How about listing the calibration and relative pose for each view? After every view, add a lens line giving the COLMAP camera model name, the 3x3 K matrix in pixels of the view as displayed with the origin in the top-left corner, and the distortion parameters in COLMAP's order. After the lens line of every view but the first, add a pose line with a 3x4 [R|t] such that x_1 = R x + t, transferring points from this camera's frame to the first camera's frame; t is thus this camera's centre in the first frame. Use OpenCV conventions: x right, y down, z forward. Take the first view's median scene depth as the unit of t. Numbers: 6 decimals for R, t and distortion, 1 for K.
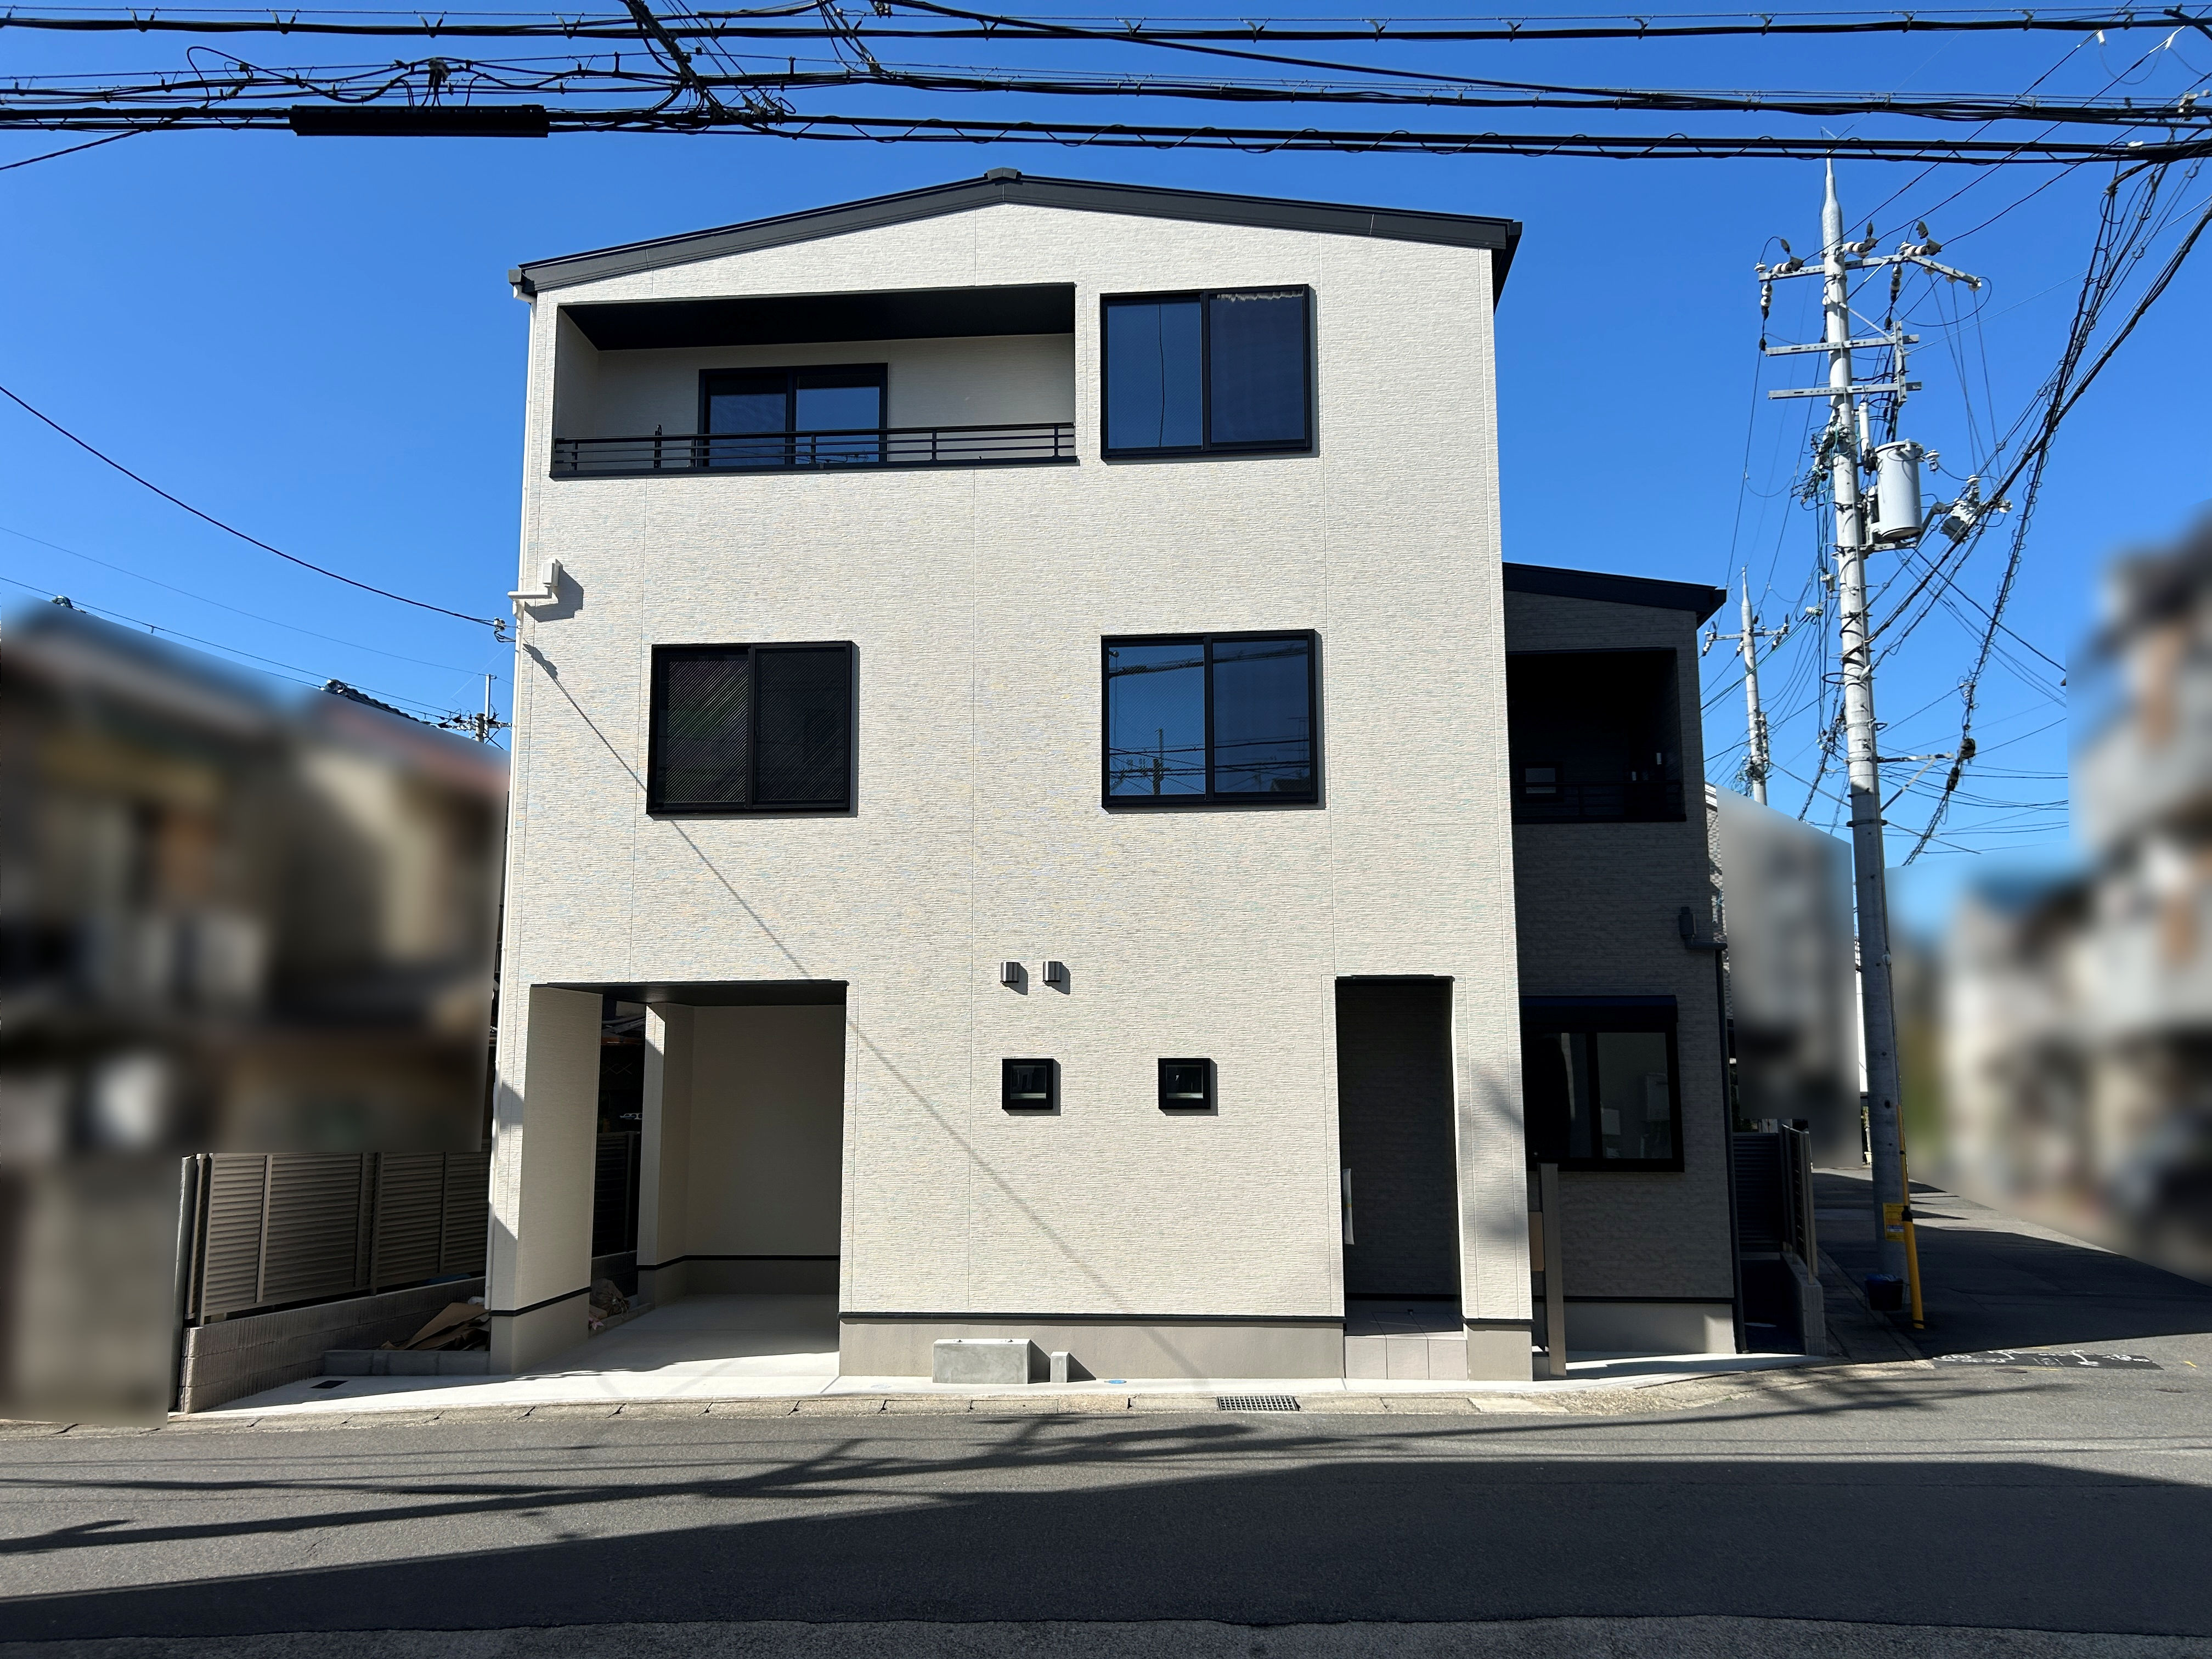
lens RADIAL K [[1664.4, 0, 1100.1], [0, 1664.4, 838.3], [0, 0, 1]] dist [0.053920, -0.053127]
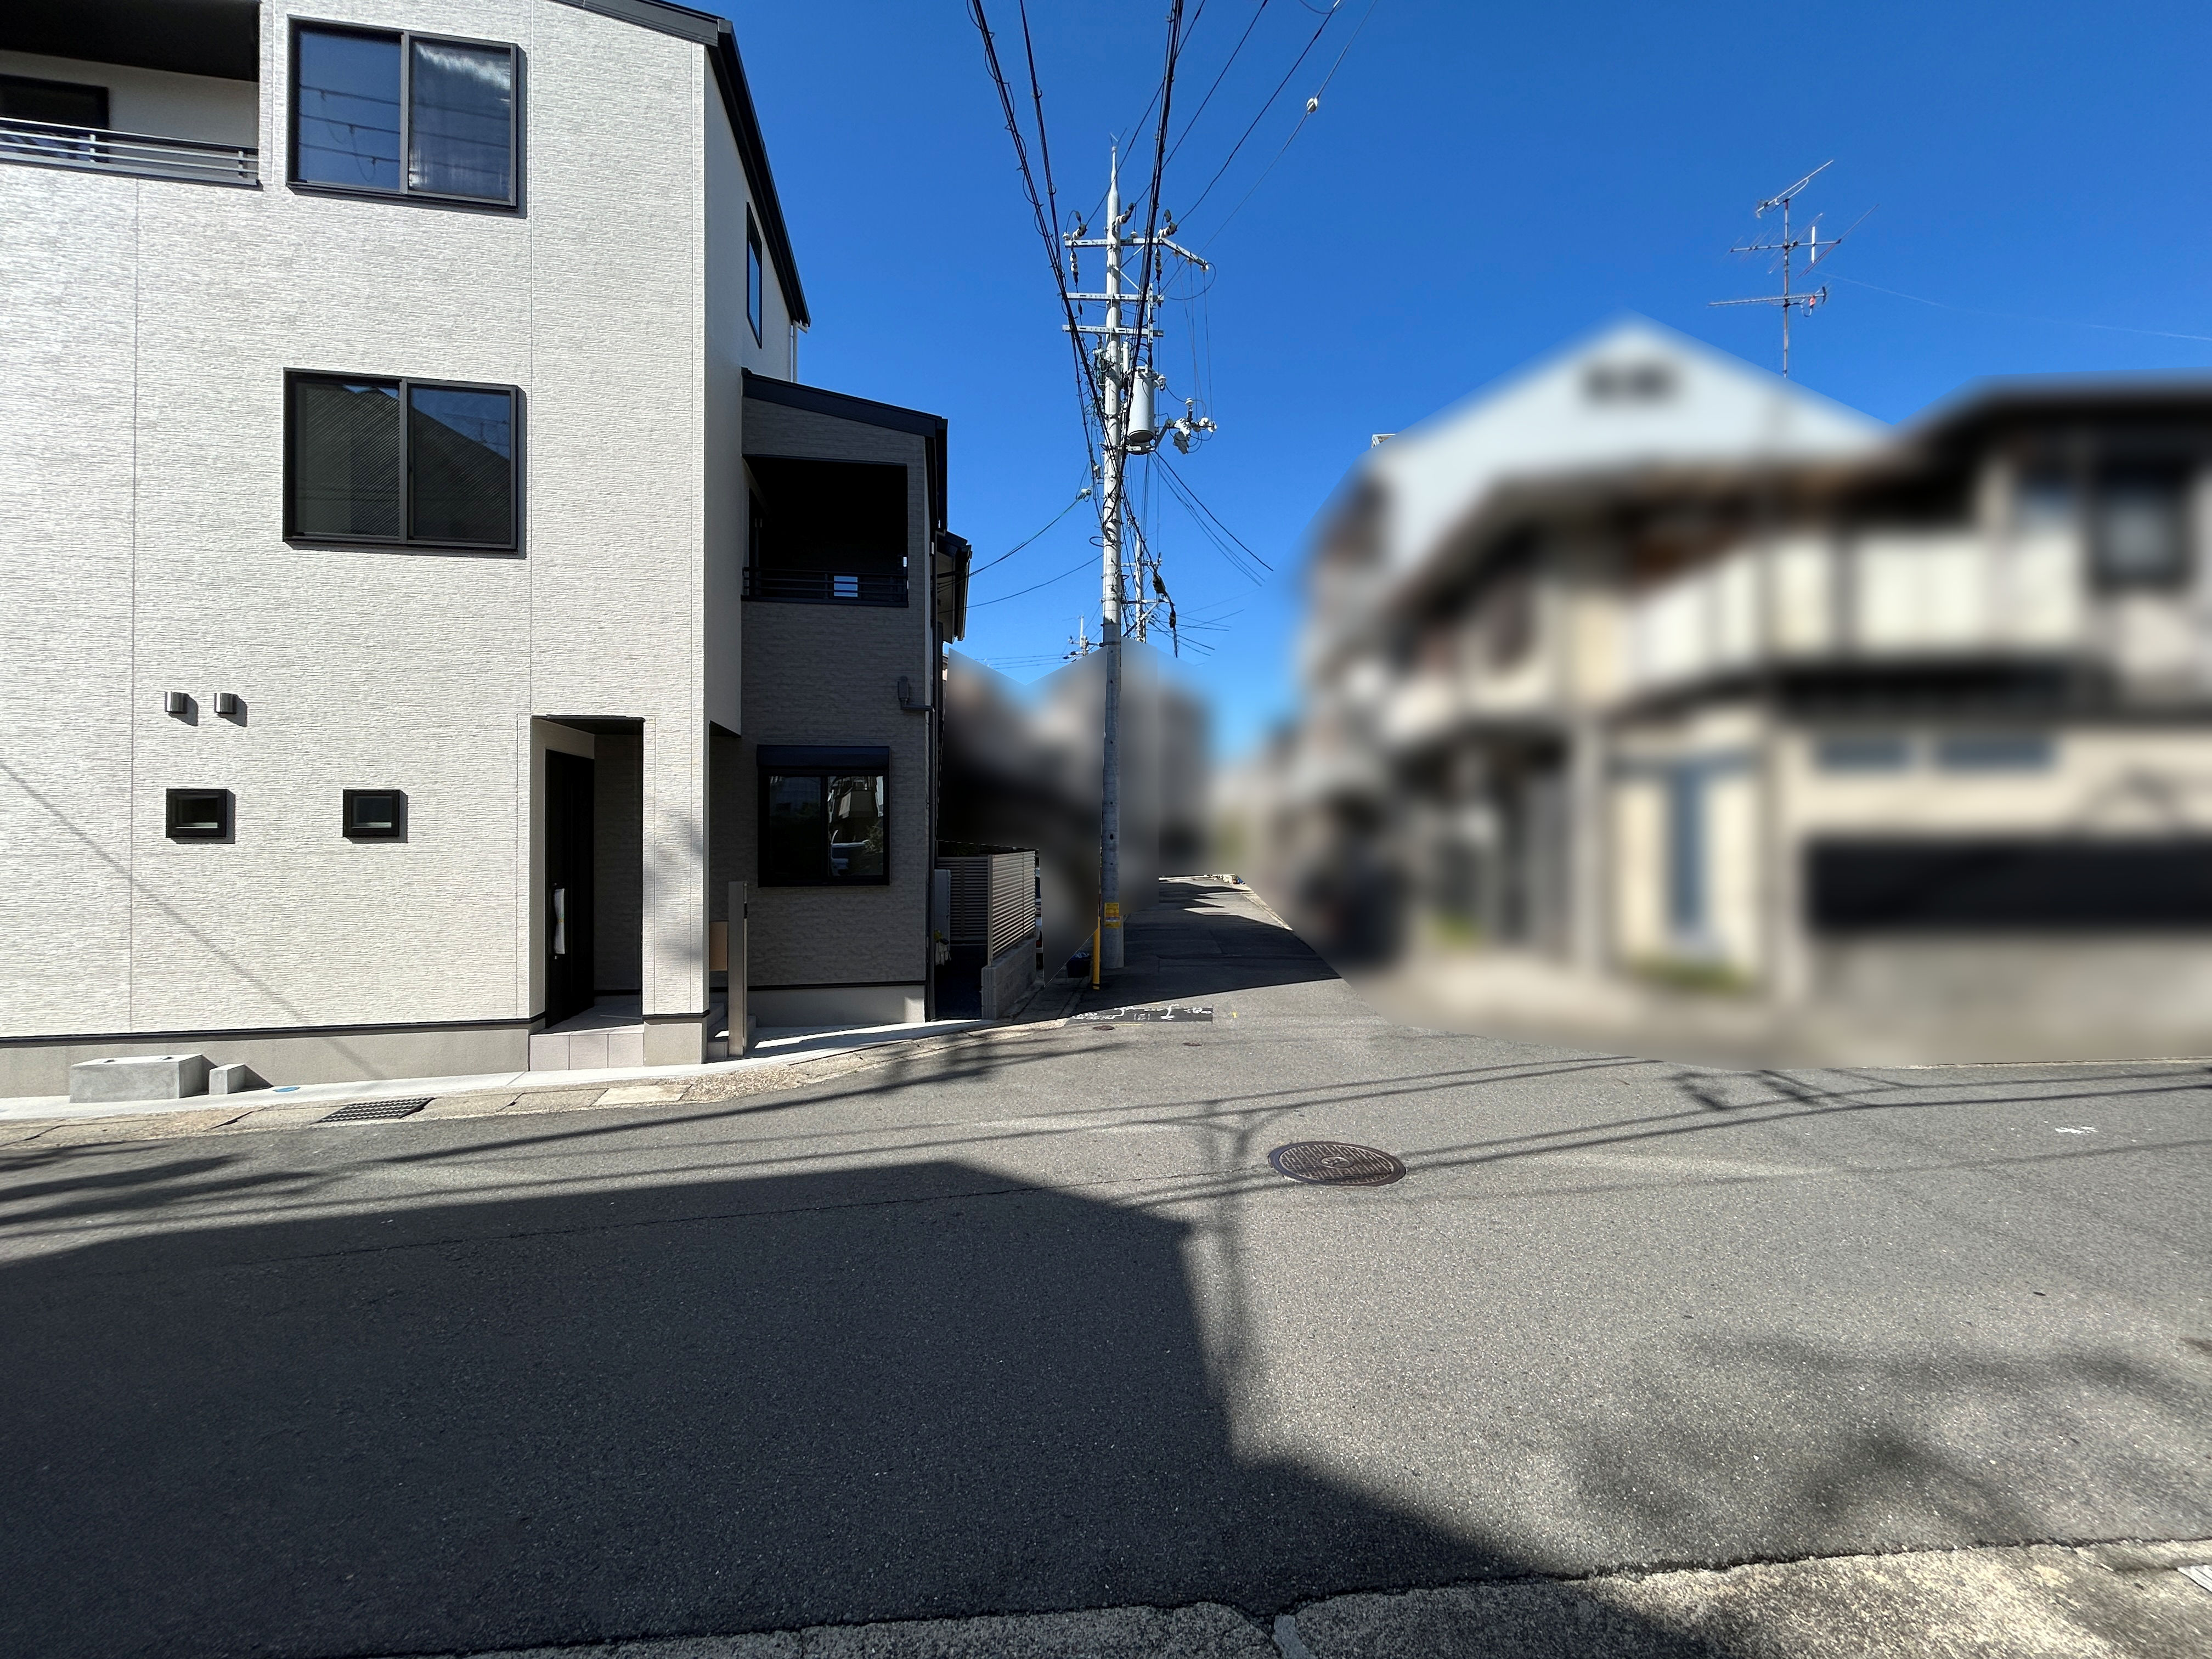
lens RADIAL K [[887.7, 0, 1103.2], [0, 887.7, 825.5], [0, 0, 1]] dist [-0.000748, 0.000536]
pose [[0.968663, 0.001884, 0.248371, 0.347500], [-0.034282, 0.991414, 0.126184, 0.065822], [-0.246001, -0.130745, 0.960411, 0.332142]]
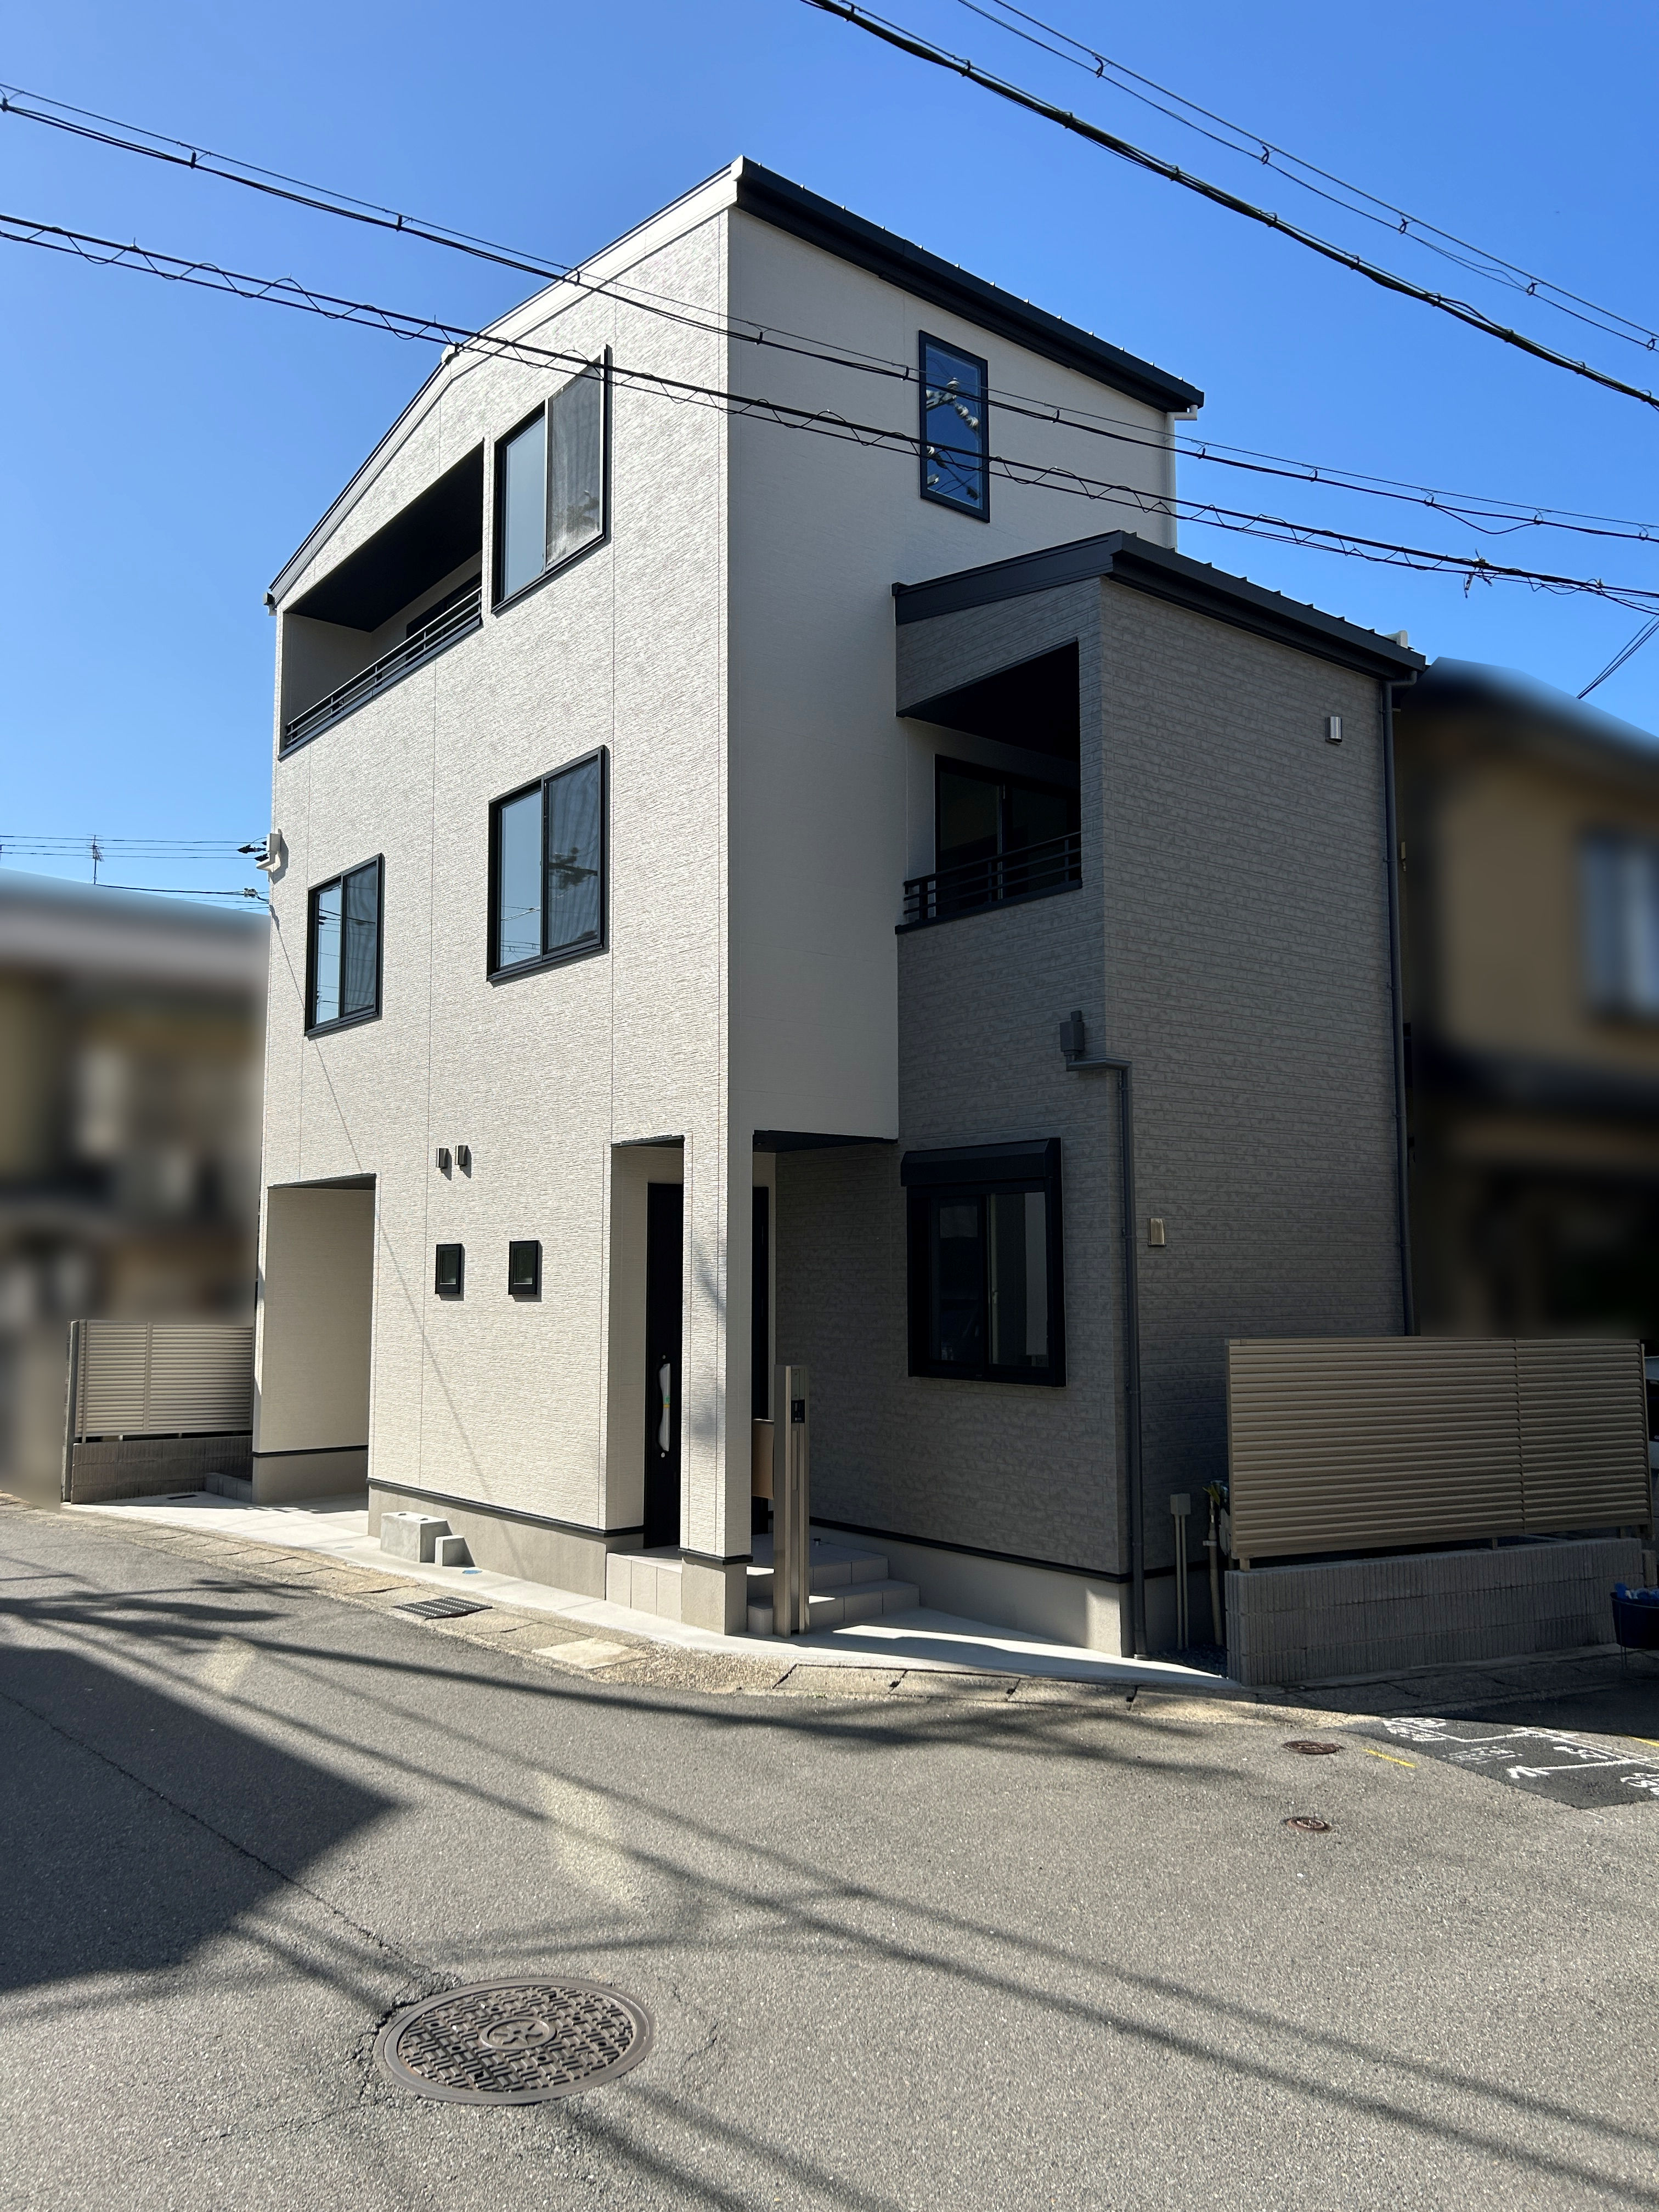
lens RADIAL K [[1664.4, 0, 836.3], [0, 1664.4, 1112.7], [0, 0, 1]] dist [0.053920, -0.053127]
pose [[0.685064, -0.070557, -0.725058, 0.823717], [0.106857, 0.994265, 0.004209, 0.073141], [0.720603, -0.080361, 0.688675, 0.471765]]
